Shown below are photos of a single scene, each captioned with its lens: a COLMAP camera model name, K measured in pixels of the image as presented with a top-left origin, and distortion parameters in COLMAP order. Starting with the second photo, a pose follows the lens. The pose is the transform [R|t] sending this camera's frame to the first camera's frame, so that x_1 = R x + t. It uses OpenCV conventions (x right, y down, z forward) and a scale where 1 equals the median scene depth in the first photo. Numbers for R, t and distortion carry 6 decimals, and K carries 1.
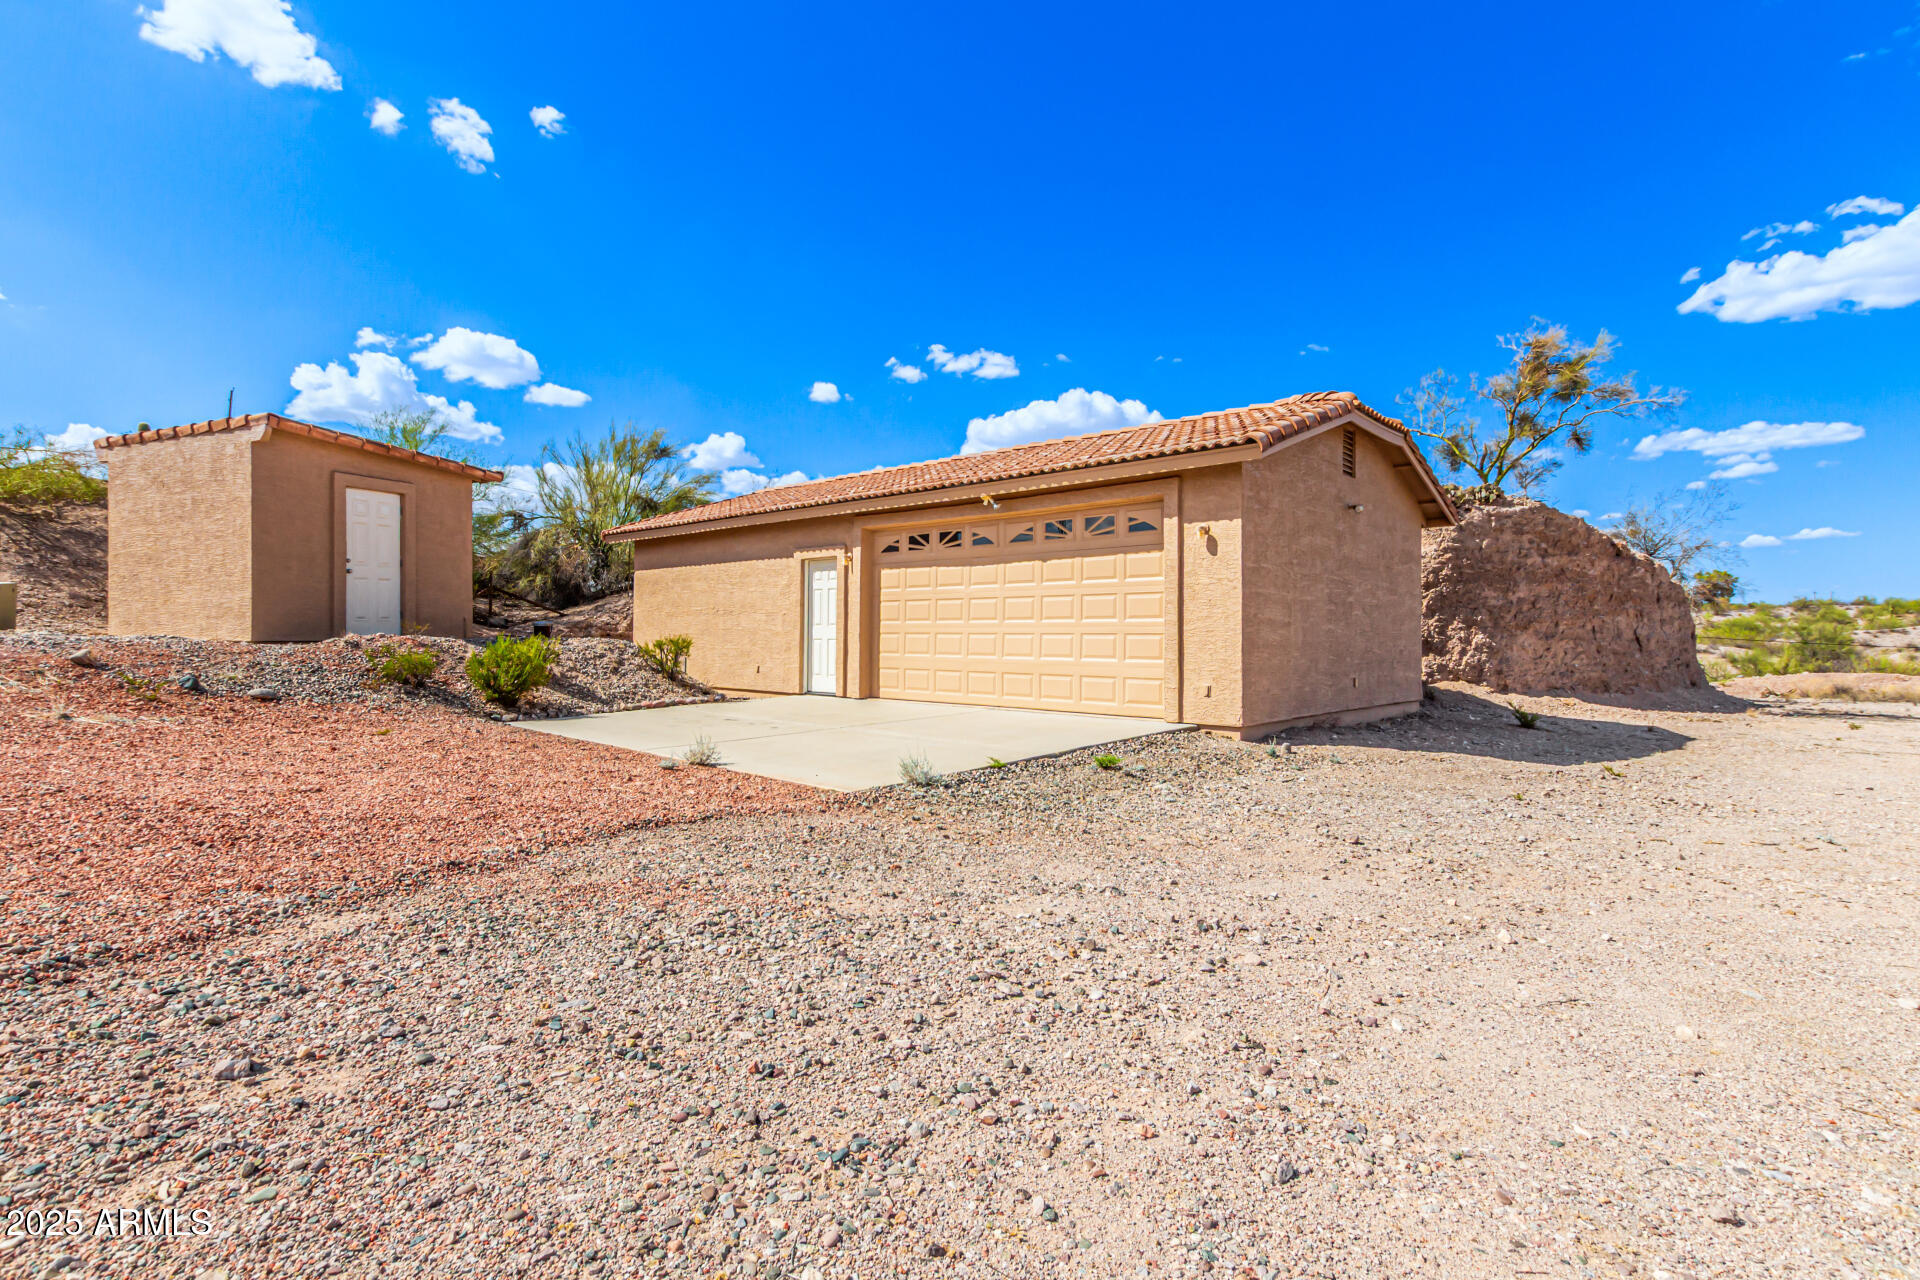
lens RADIAL K [[891.9, 0, 956.5], [0, 891.9, 637.2], [0, 0, 1]] dist [-0.009304, 0.001980]
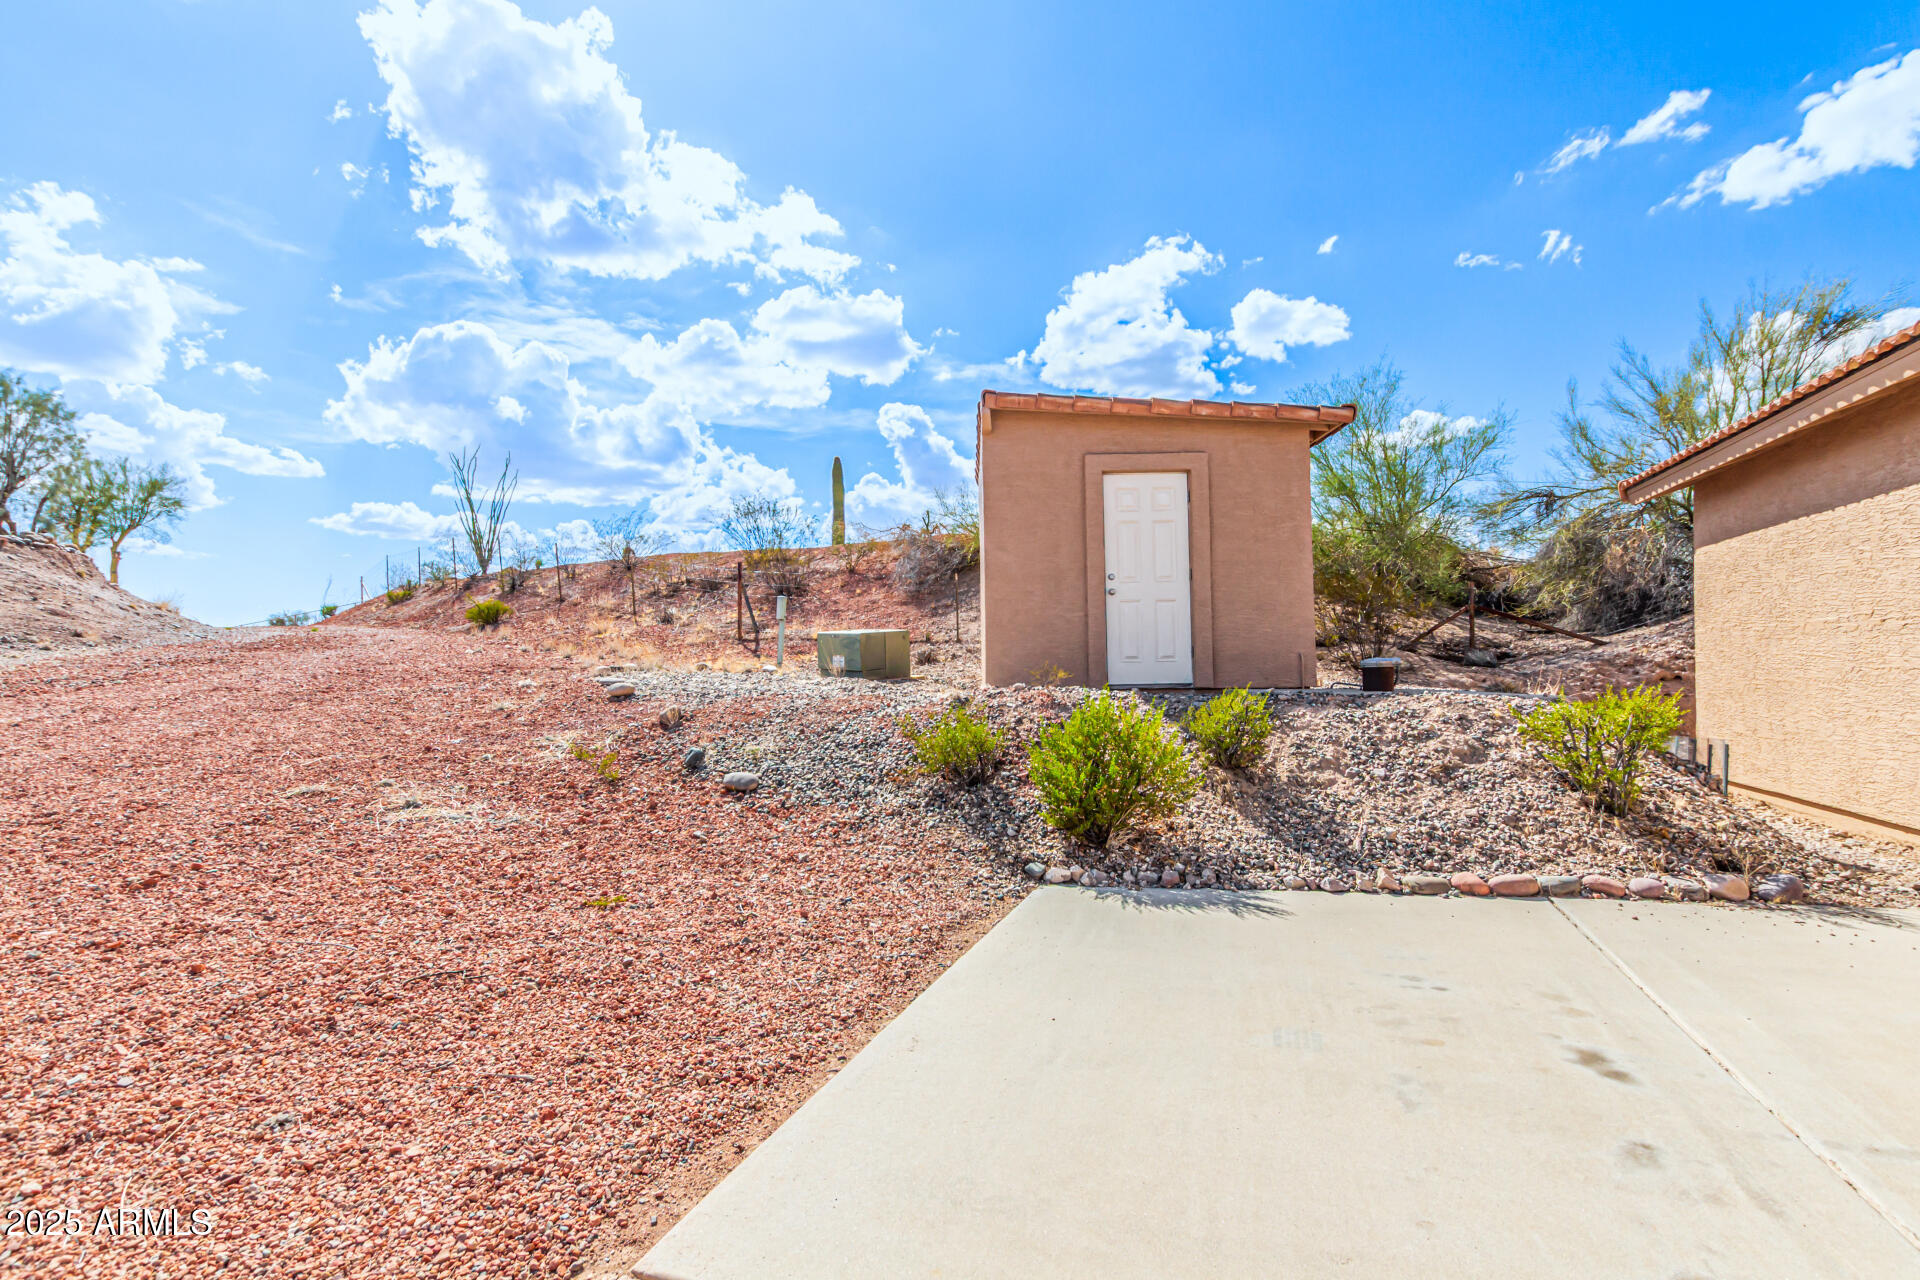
lens RADIAL K [[891.9, 0, 947.4], [0, 891.9, 633.7], [0, 0, 1]] dist [-0.009304, 0.001980]
pose [[0.356257, -0.043990, -0.933352, -0.073715], [0.002768, 0.998936, -0.046025, -0.009559], [0.934384, 0.013813, 0.356000, 0.621189]]
